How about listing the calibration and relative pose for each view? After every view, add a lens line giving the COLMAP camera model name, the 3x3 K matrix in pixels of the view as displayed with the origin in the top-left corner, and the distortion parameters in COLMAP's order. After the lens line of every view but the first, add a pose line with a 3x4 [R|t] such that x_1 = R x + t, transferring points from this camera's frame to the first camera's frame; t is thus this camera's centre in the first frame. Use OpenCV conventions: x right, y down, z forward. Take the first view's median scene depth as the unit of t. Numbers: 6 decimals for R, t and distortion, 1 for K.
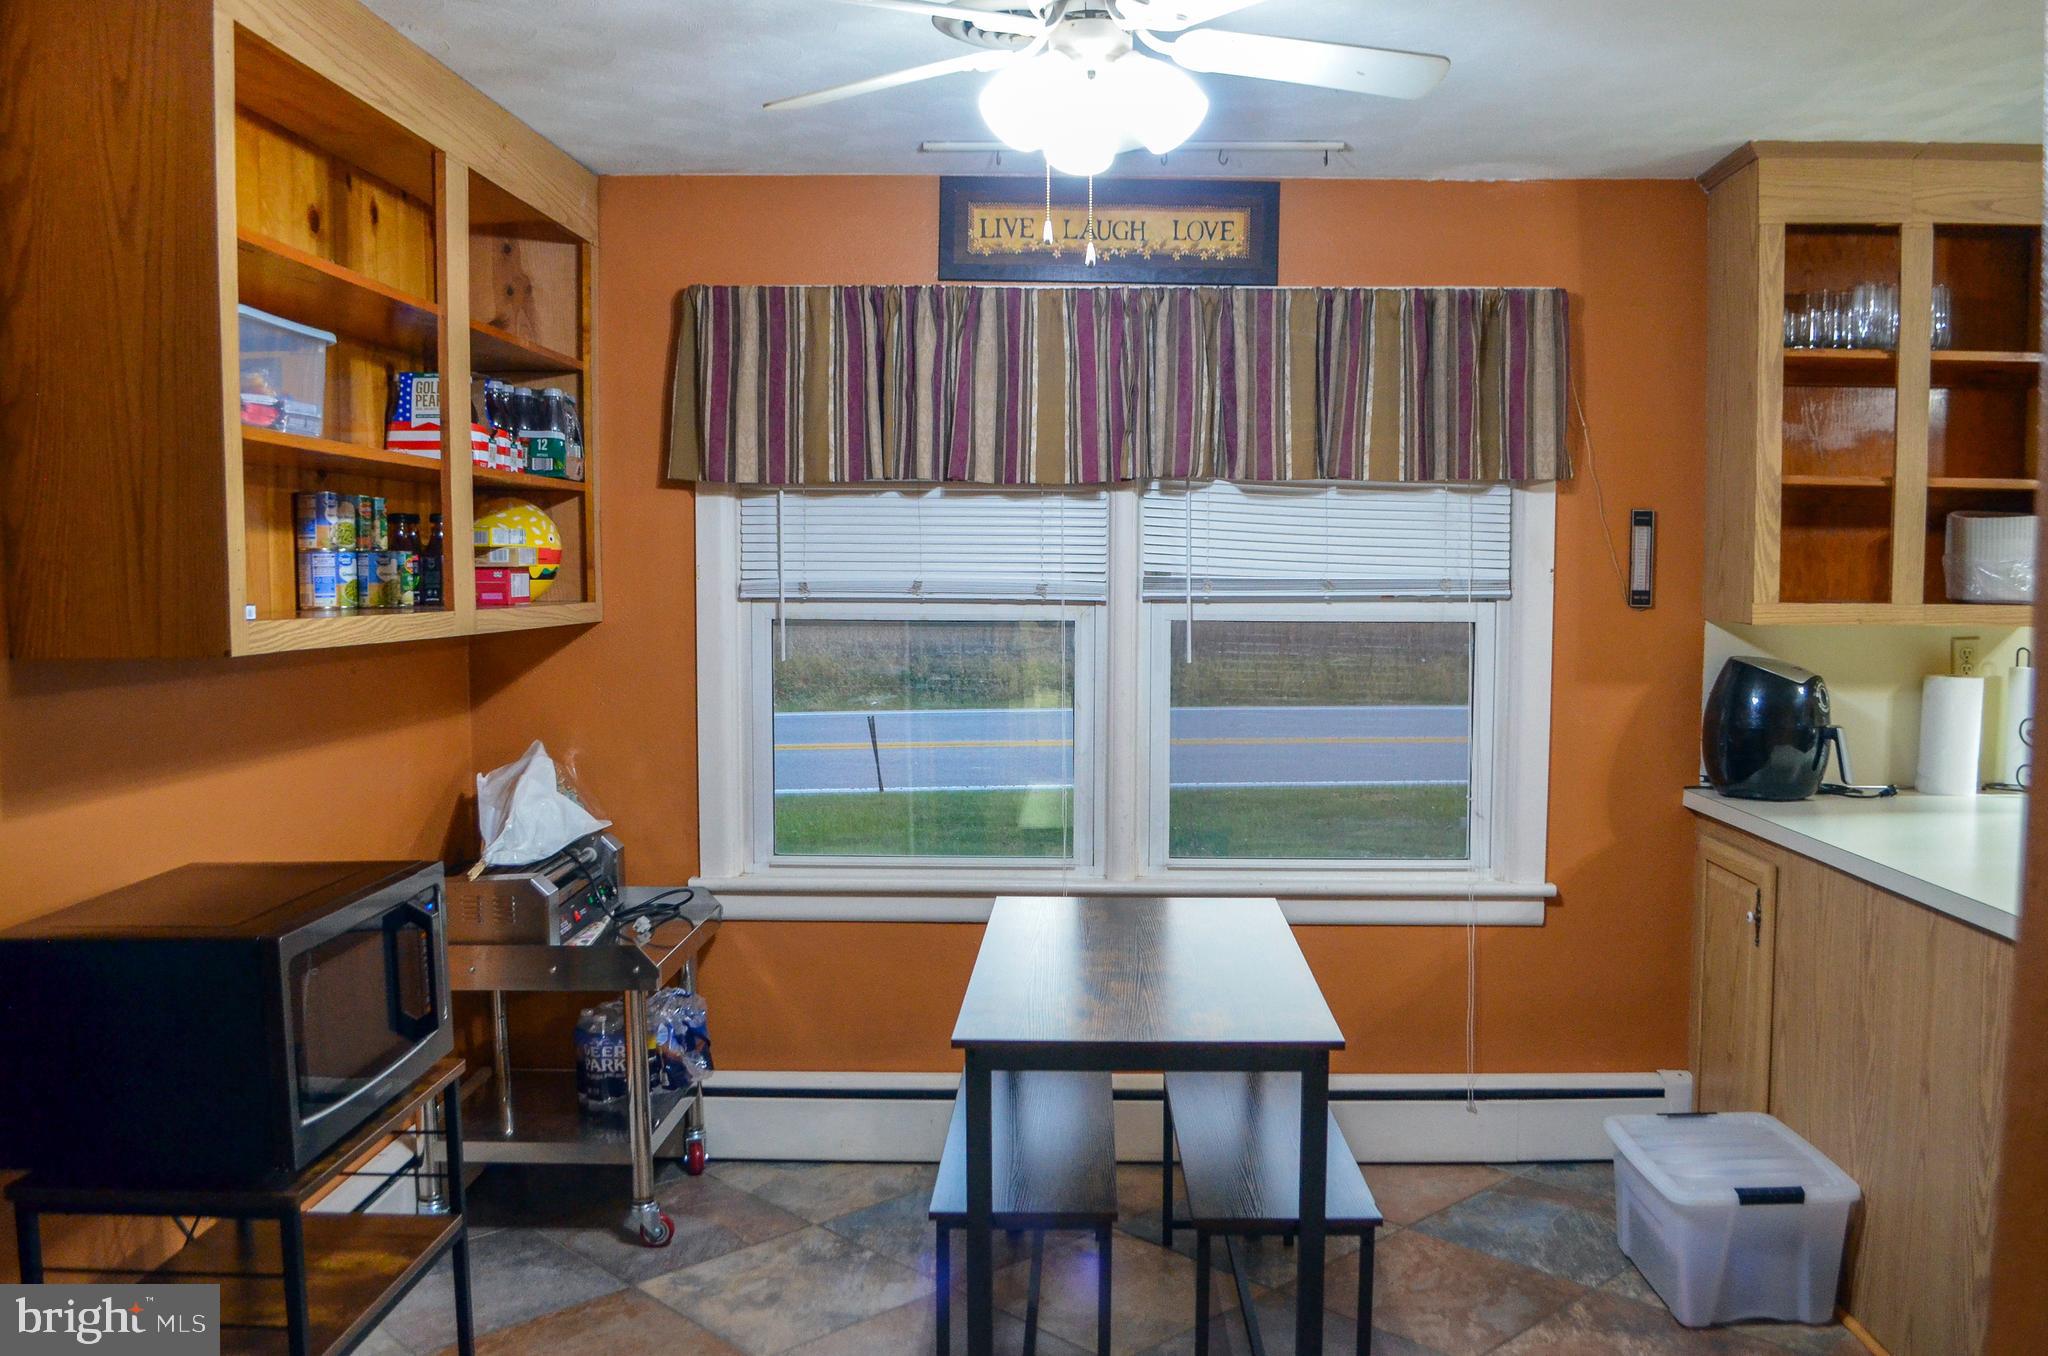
lens RADIAL K [[1721.3, 0, 1078.9], [0, 1721.3, 712.1], [0, 0, 1]] dist [-0.077908, 0.002003]
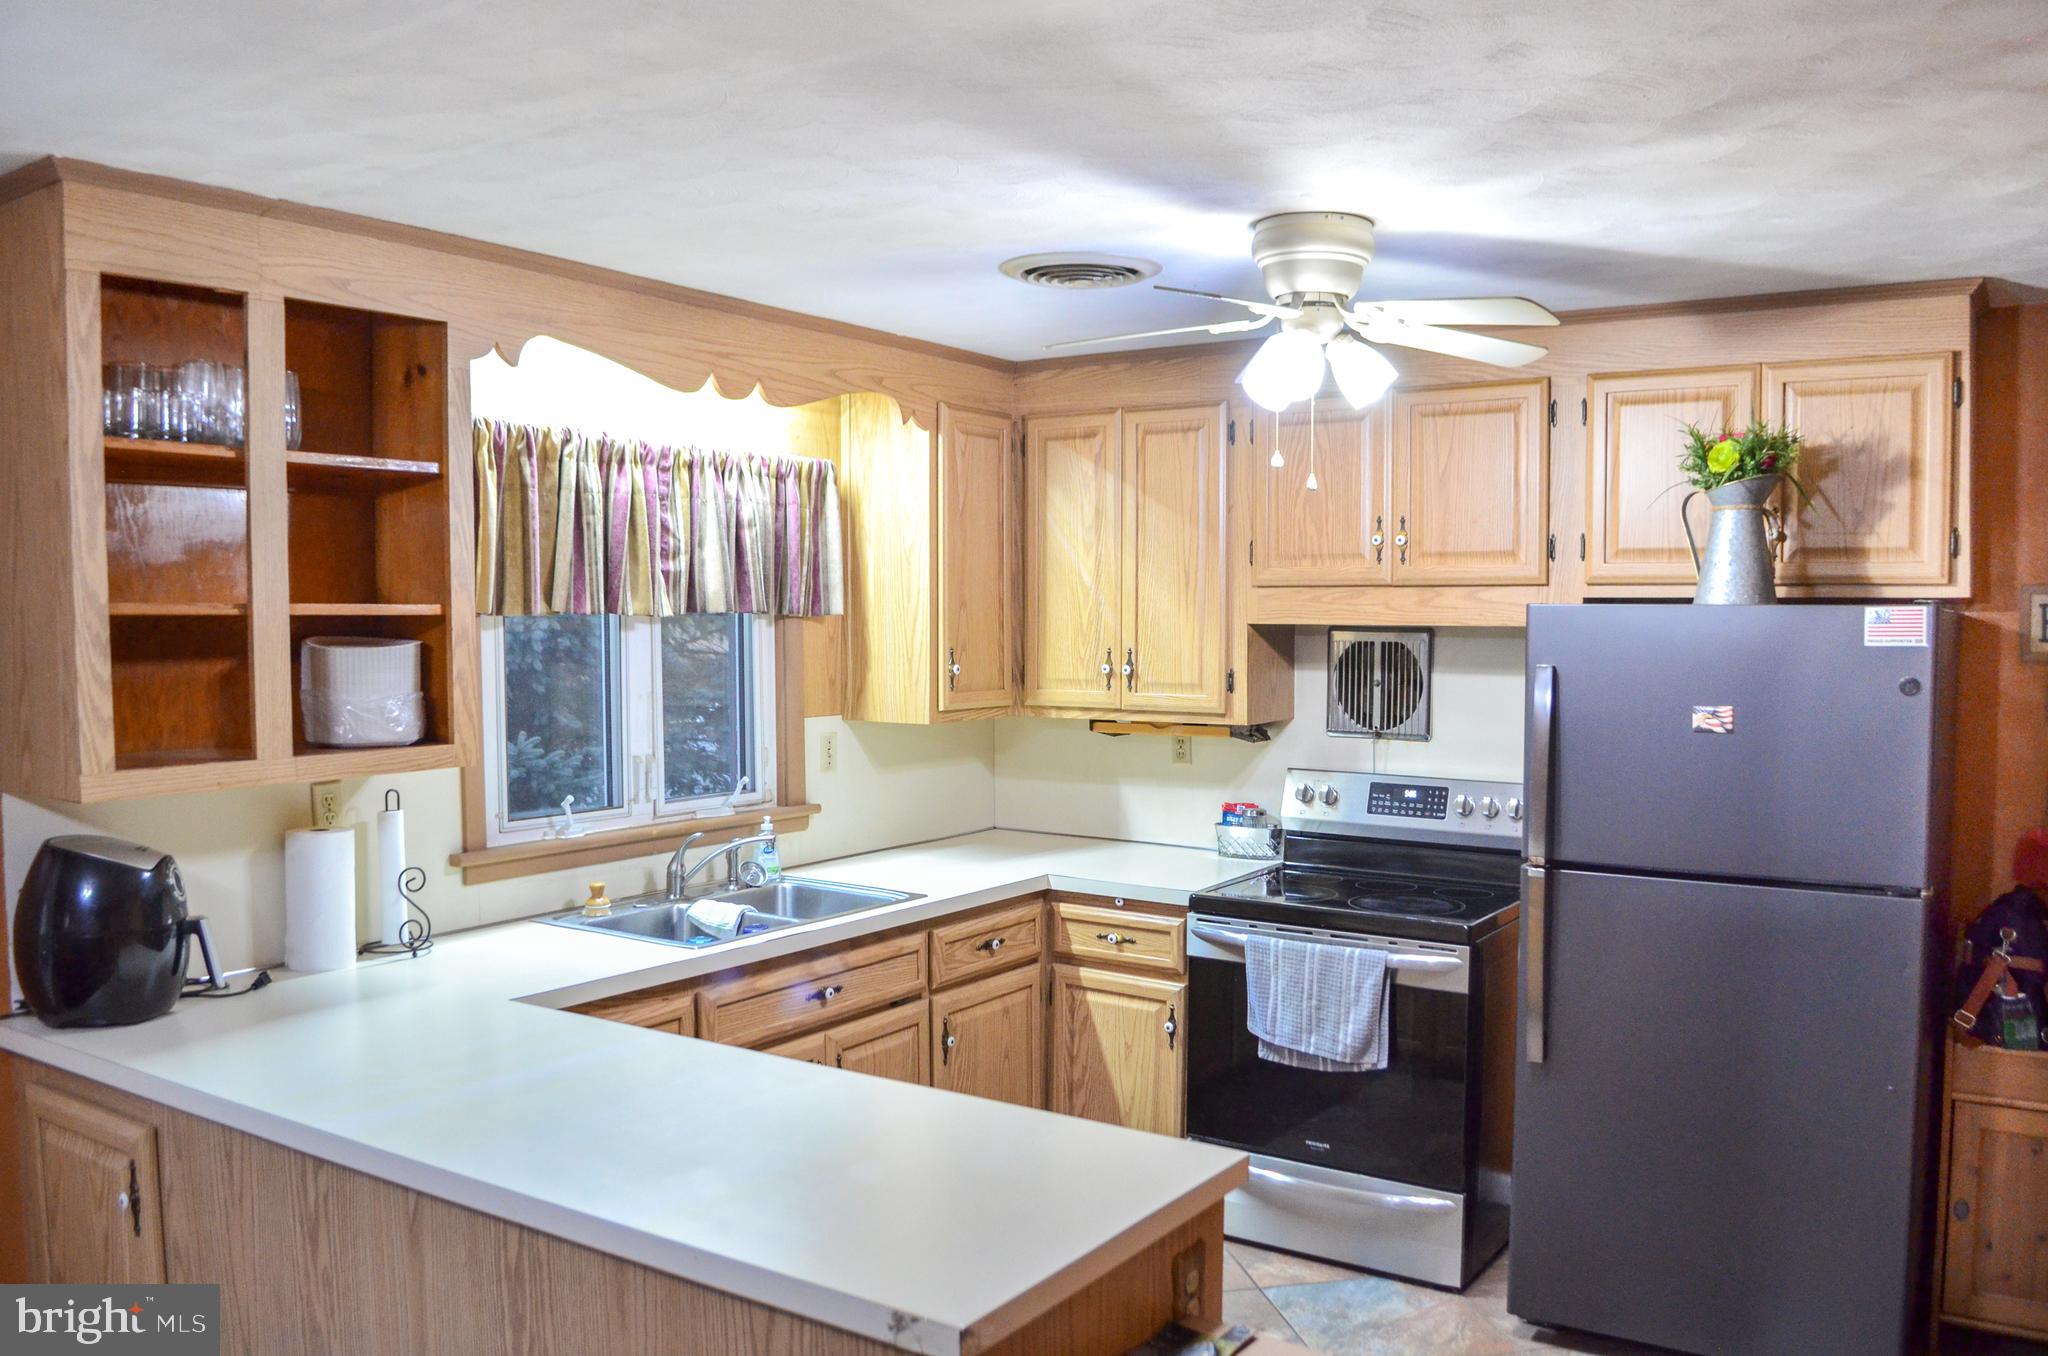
lens RADIAL K [[1611.8, 0, 1048.7], [0, 1611.8, 696.2], [0, 0, 1]] dist [-0.081509, 0.010089]
pose [[0.538038, -0.047020, 0.841608, 0.049141], [0.076372, 0.997056, 0.006880, -0.070747], [-0.839454, 0.060573, 0.540045, 0.270142]]
